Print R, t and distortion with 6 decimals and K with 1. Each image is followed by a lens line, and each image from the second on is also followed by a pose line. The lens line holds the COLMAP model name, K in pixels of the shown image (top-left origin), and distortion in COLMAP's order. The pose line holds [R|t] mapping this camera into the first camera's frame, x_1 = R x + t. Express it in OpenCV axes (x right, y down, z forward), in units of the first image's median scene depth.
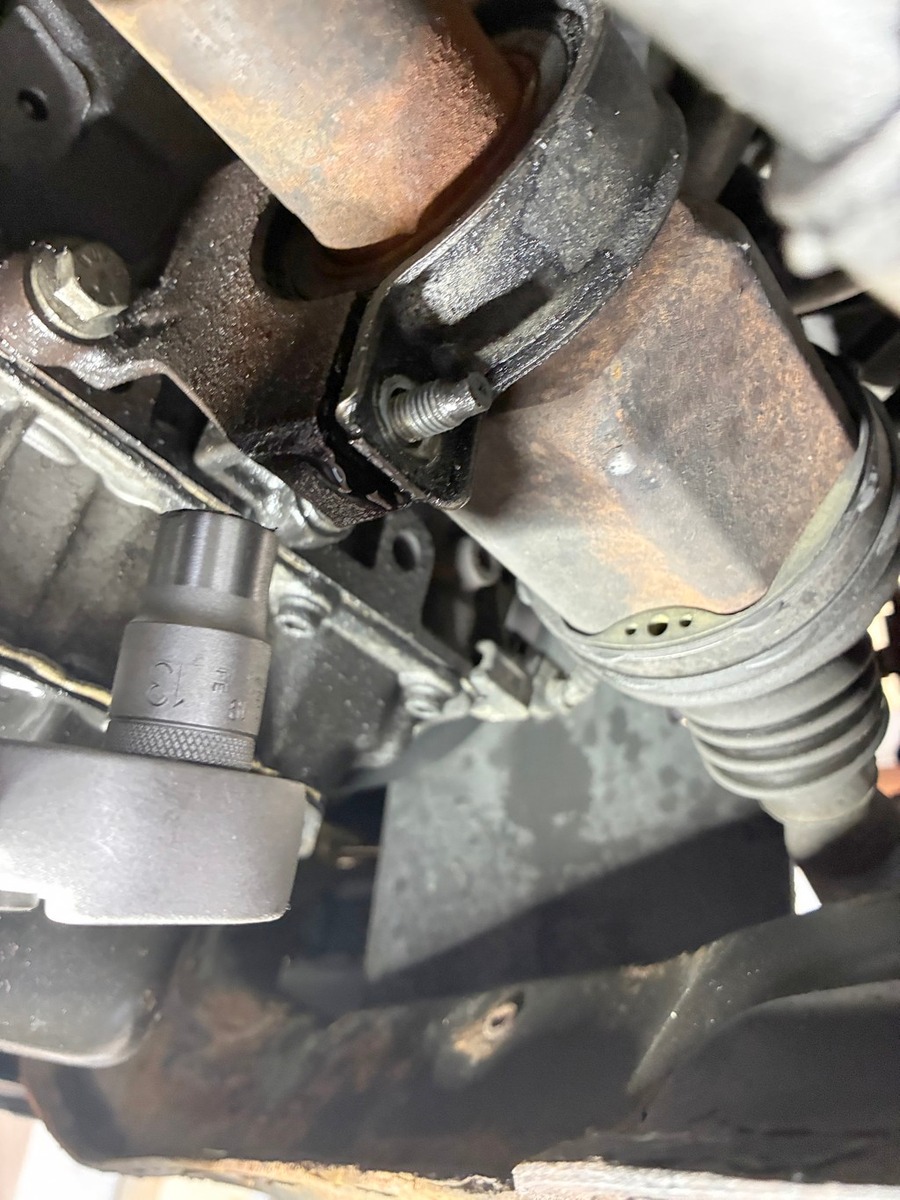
lens RADIAL K [[987.7, 0, 450.0], [0, 987.7, 600.0], [0, 0, 1]] dist [0.029445, -0.001303]
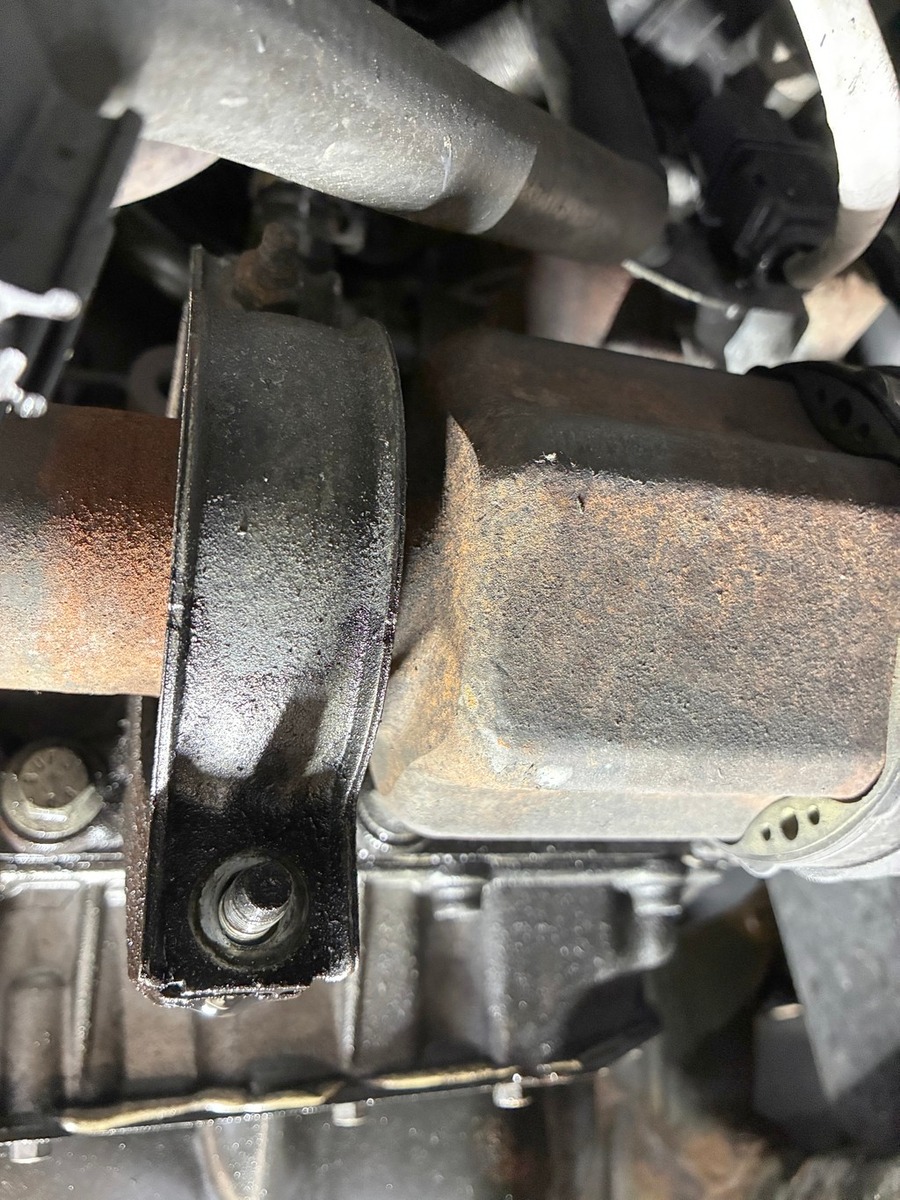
lens RADIAL K [[987.7, 0, 450.0], [0, 987.7, 600.0], [0, 0, 1]] dist [0.029445, -0.001303]
pose [[0.796428, -0.443983, -0.410587, 0.411364], [0.458259, 0.886114, -0.069290, -0.203289], [0.394590, -0.132971, 0.909185, 0.231412]]
